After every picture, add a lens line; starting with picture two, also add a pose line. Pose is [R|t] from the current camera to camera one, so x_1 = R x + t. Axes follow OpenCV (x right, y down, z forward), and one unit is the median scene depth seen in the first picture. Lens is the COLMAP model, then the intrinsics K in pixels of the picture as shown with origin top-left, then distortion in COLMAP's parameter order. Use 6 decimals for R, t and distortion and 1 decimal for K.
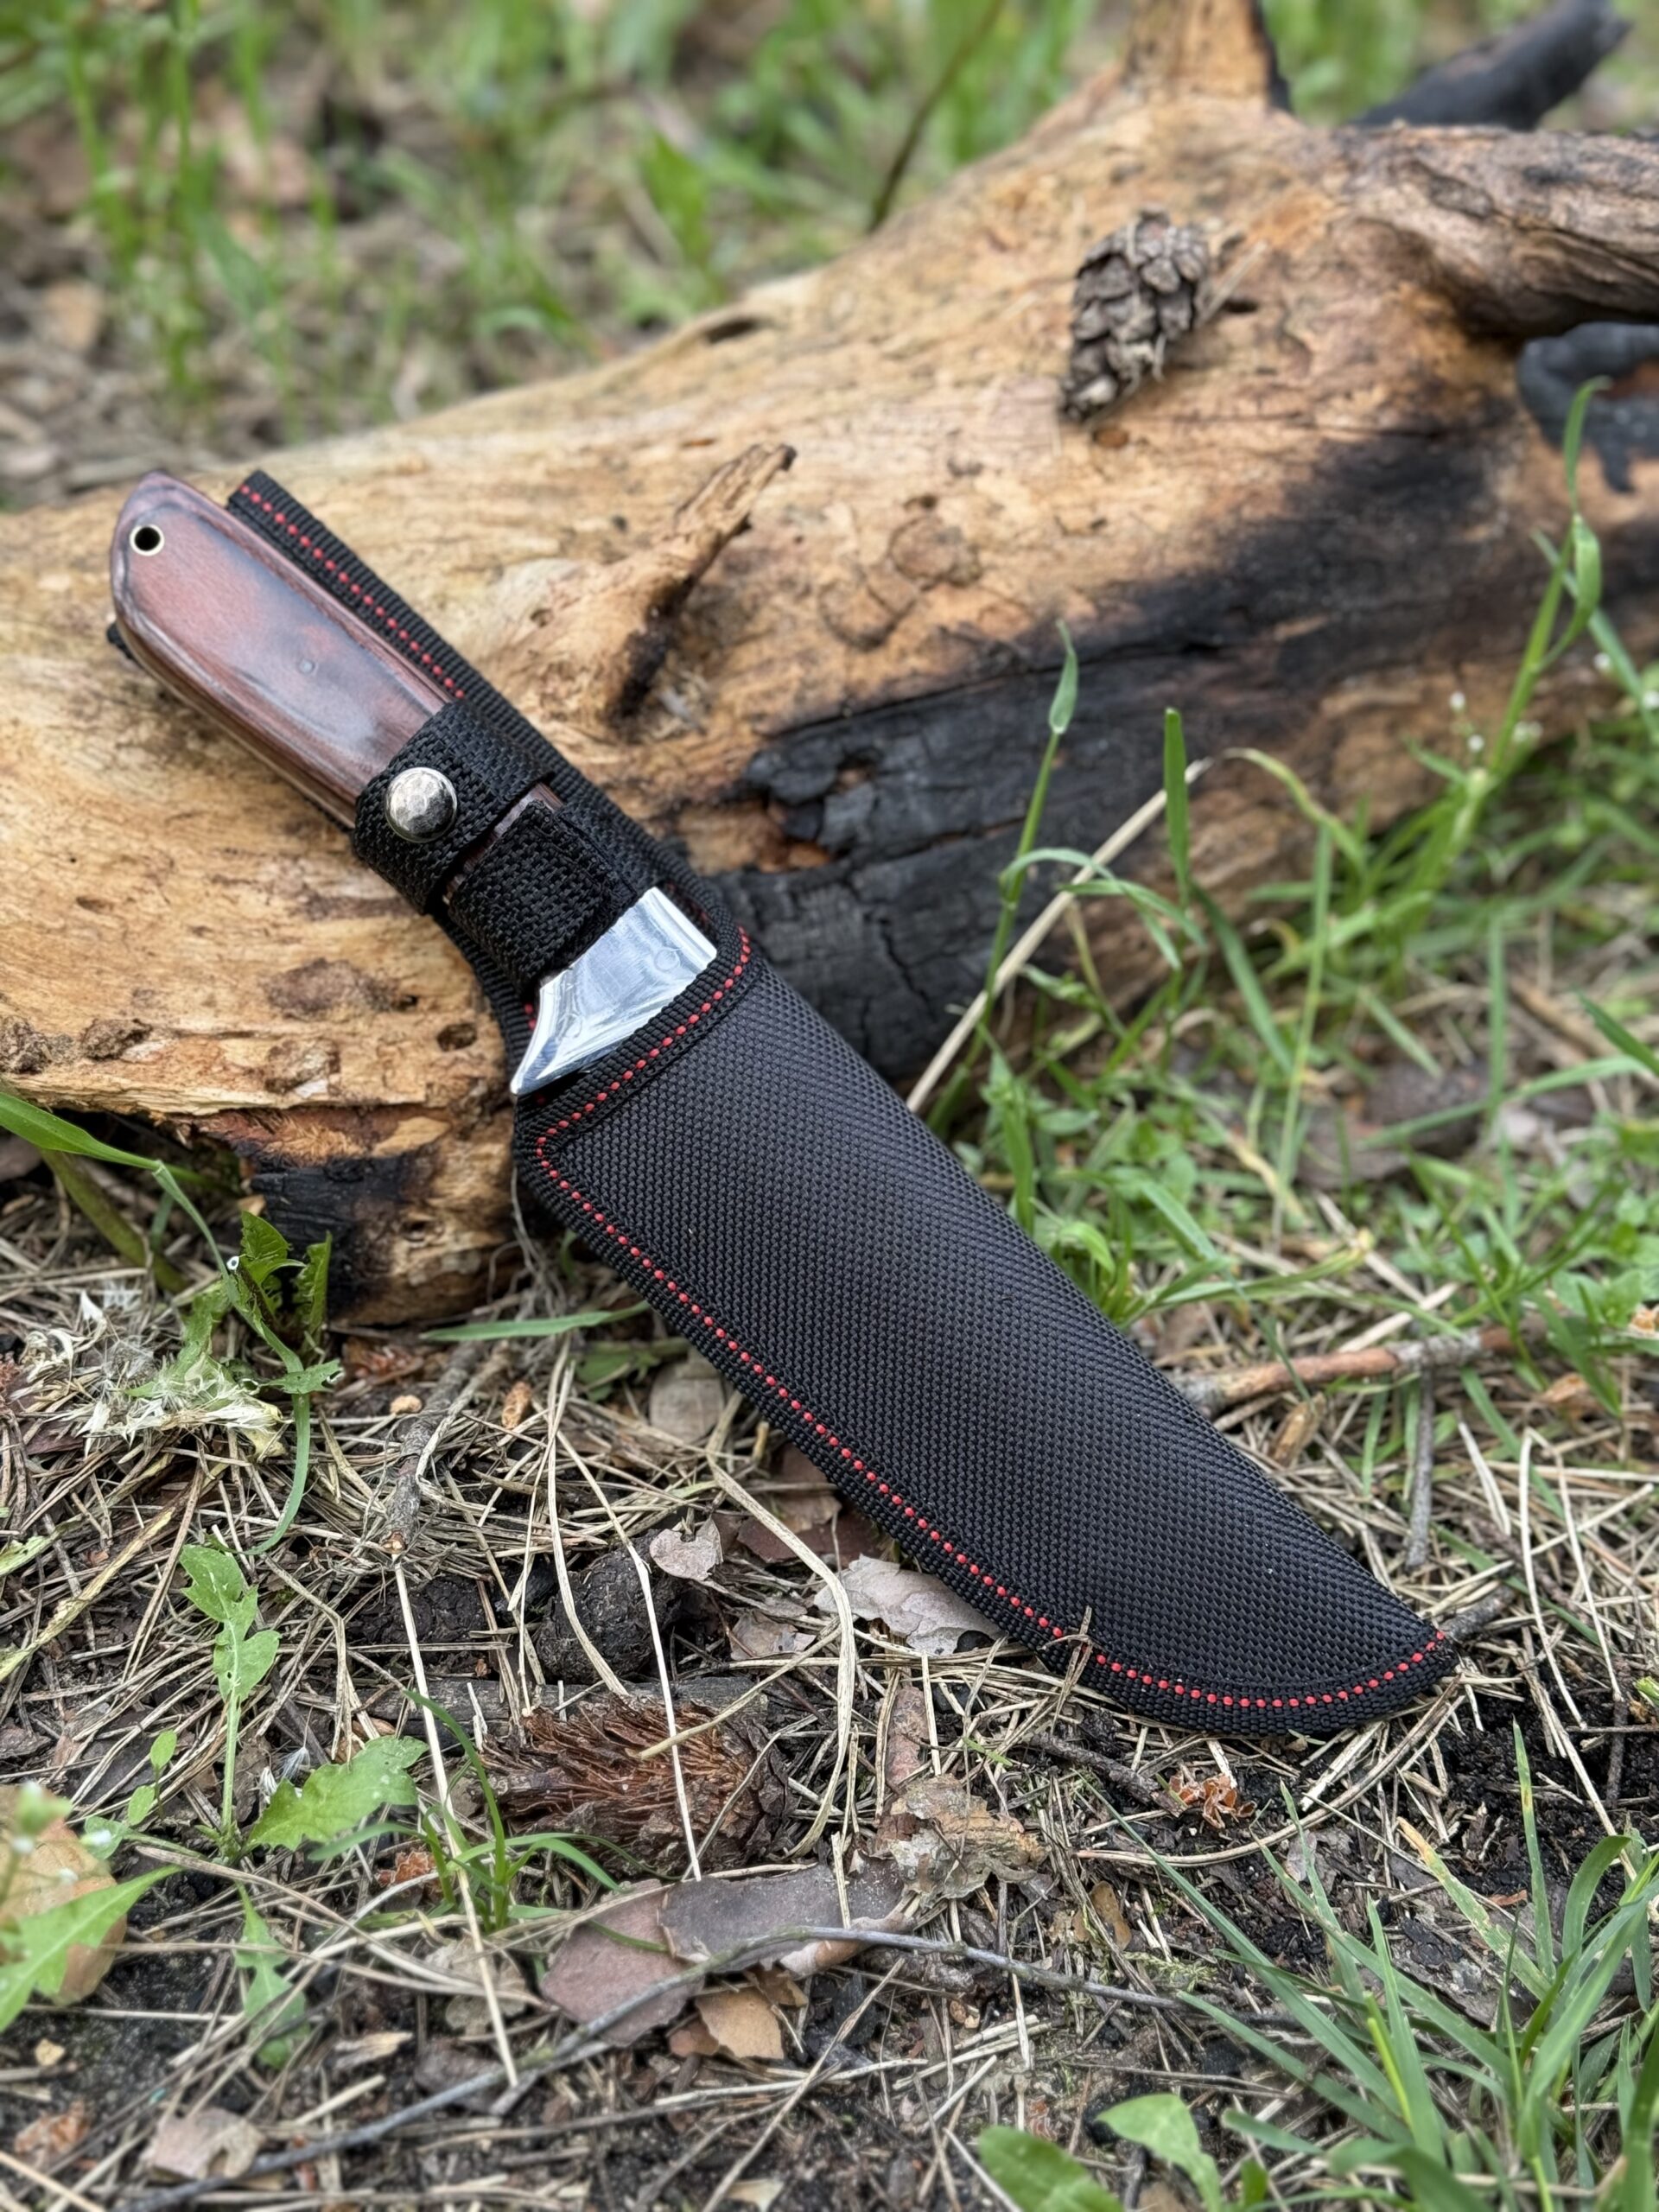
lens RADIAL K [[3182.9, 0, 830.3], [0, 3182.9, 1113.6], [0, 0, 1]] dist [0.140468, 0.000000]
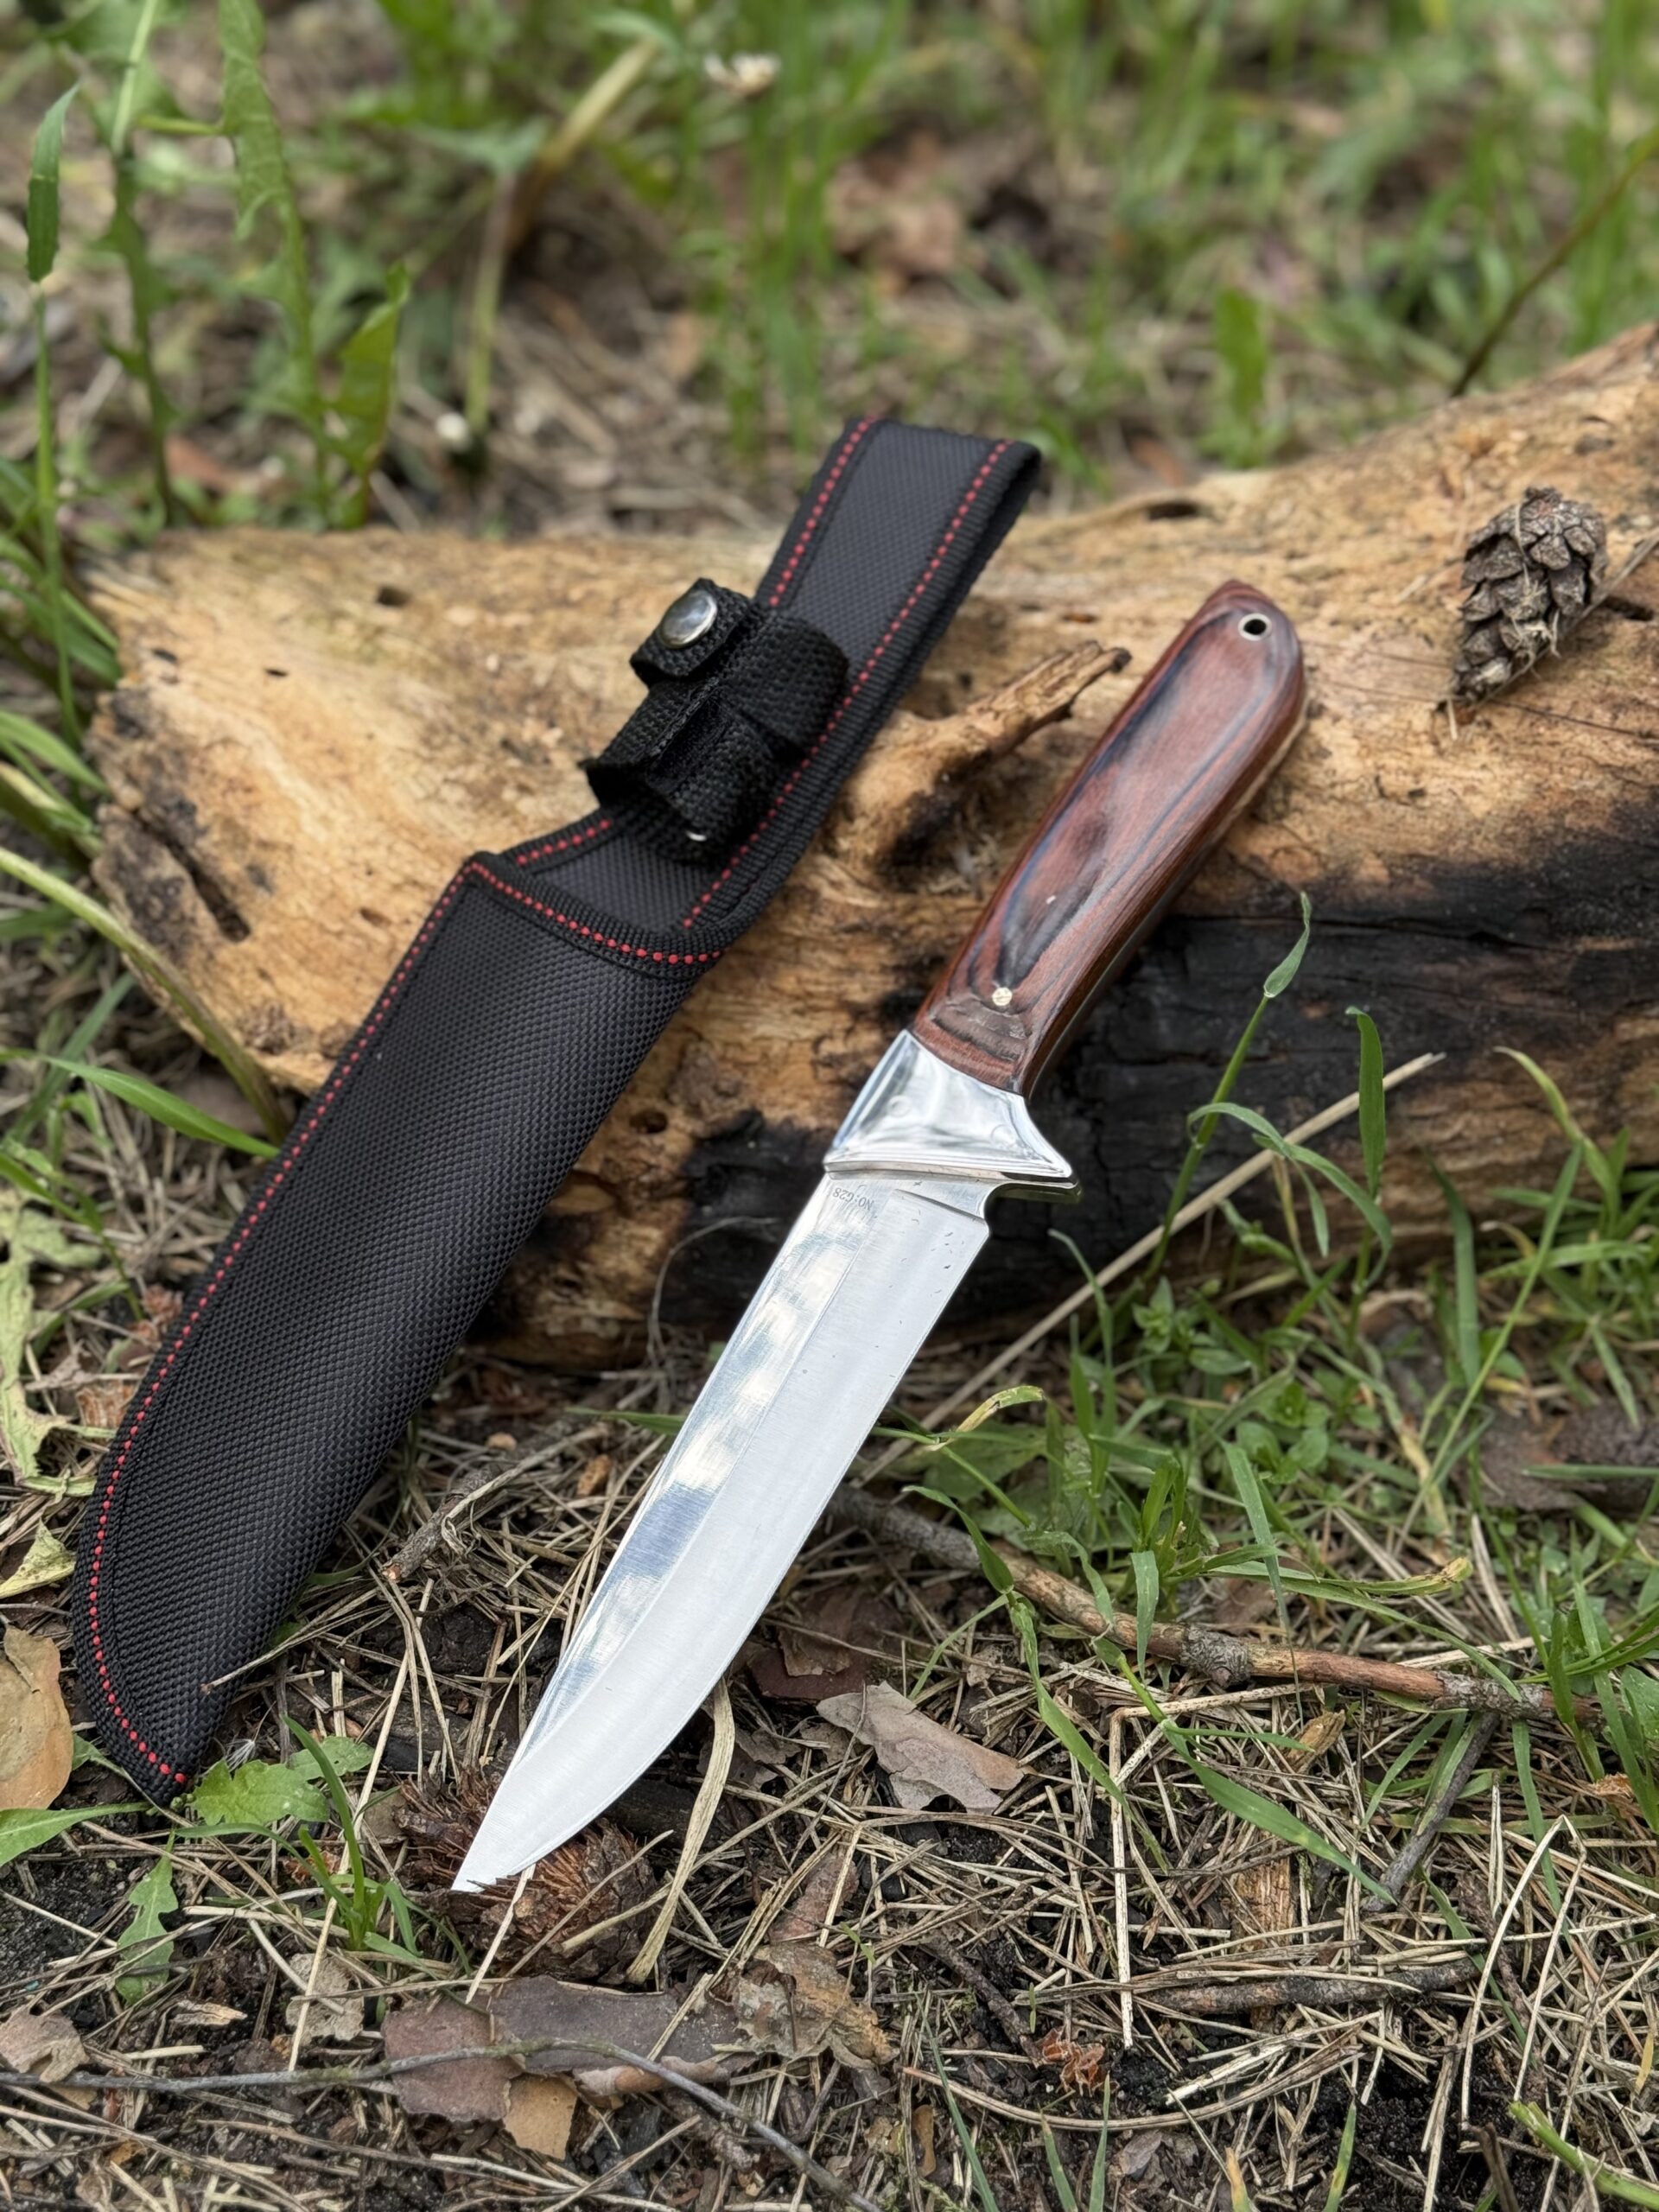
lens RADIAL K [[3182.9, 0, 826.3], [0, 3182.9, 1109.6], [0, 0, 1]] dist [0.140468, 0.000000]
pose [[0.922999, 0.271493, -0.272697, 0.213741], [-0.265330, 0.962290, 0.059977, -0.102040], [0.278698, 0.016996, 0.960229, -0.000656]]
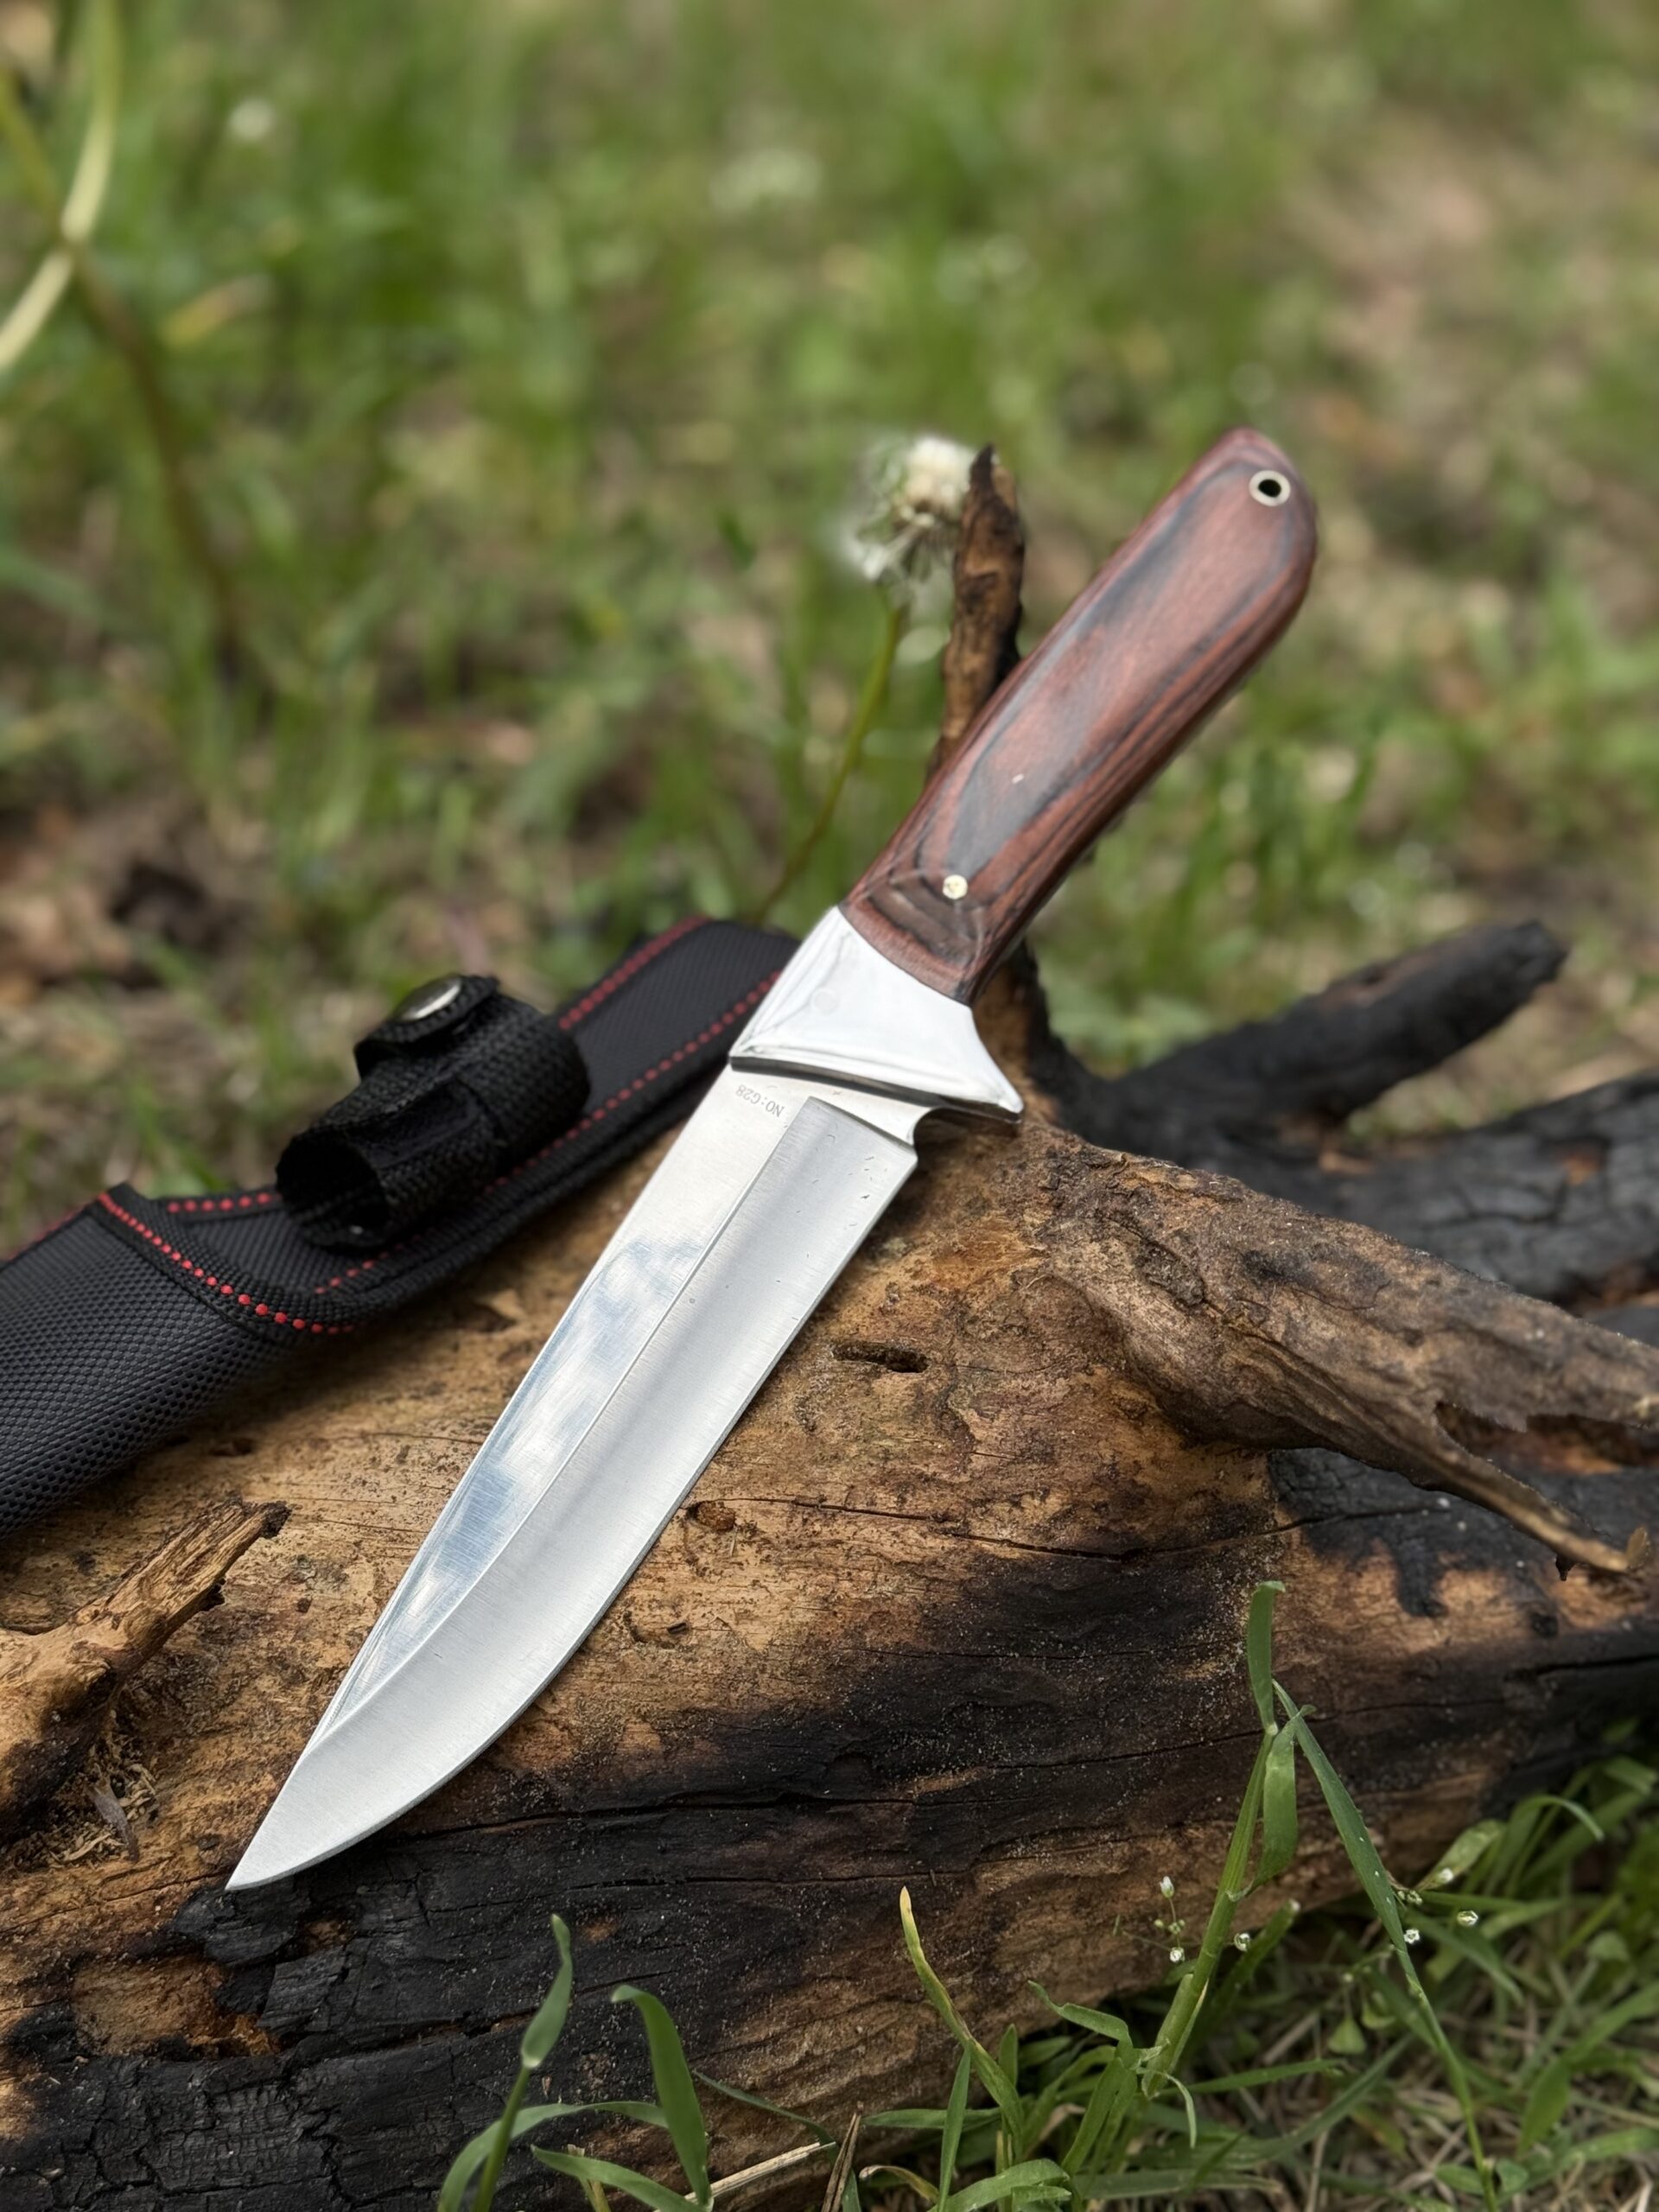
lens RADIAL K [[3182.9, 0, 819.3], [0, 3182.9, 1101.0], [0, 0, 1]] dist [0.140468, 0.000000]
pose [[0.986817, 0.090965, -0.133859, 0.210710], [-0.107441, 0.986760, -0.121495, -0.222119], [0.121035, 0.134275, 0.983525, 0.230651]]
